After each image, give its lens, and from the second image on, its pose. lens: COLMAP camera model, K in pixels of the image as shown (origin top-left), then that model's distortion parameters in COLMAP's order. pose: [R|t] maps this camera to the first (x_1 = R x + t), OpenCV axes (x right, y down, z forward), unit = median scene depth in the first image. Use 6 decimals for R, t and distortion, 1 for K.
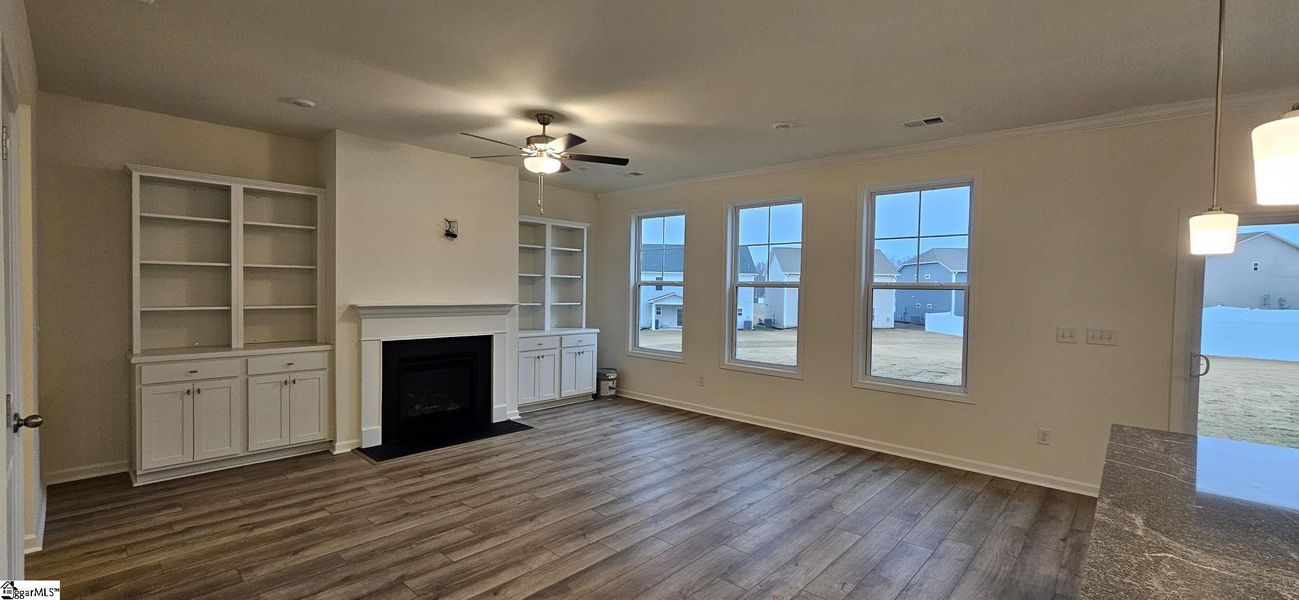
lens RADIAL K [[539.9, 0, 646.0], [0, 539.9, 296.4], [0, 0, 1]] dist [0.000083, 0.000698]
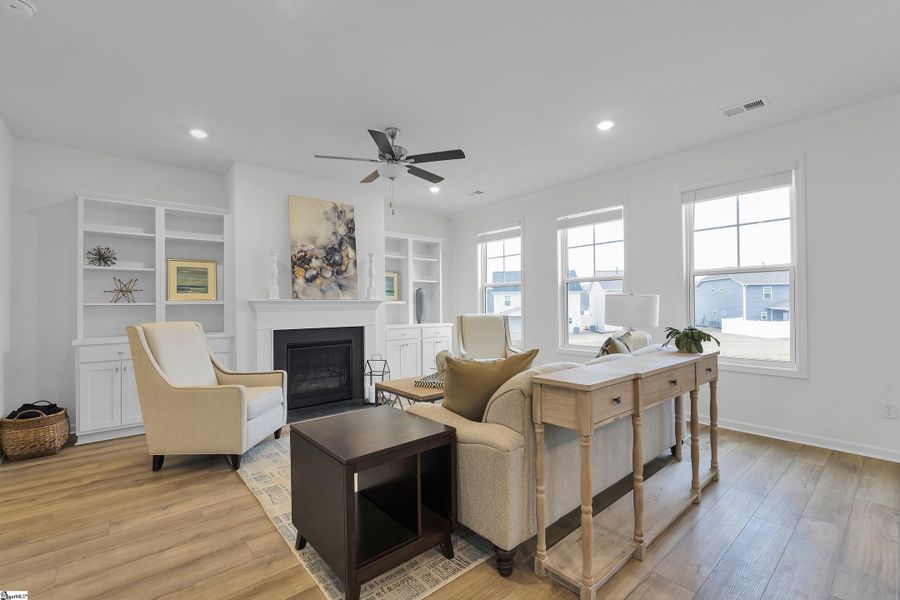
lens RADIAL K [[393.2, 0, 452.1], [0, 393.2, 300.4], [0, 0, 1]] dist [-0.000065, 0.000125]
pose [[0.992674, -0.026369, -0.117913, 0.029300], [0.022796, 0.999242, -0.031547, 0.059935], [0.118655, 0.028628, 0.992523, 0.175112]]
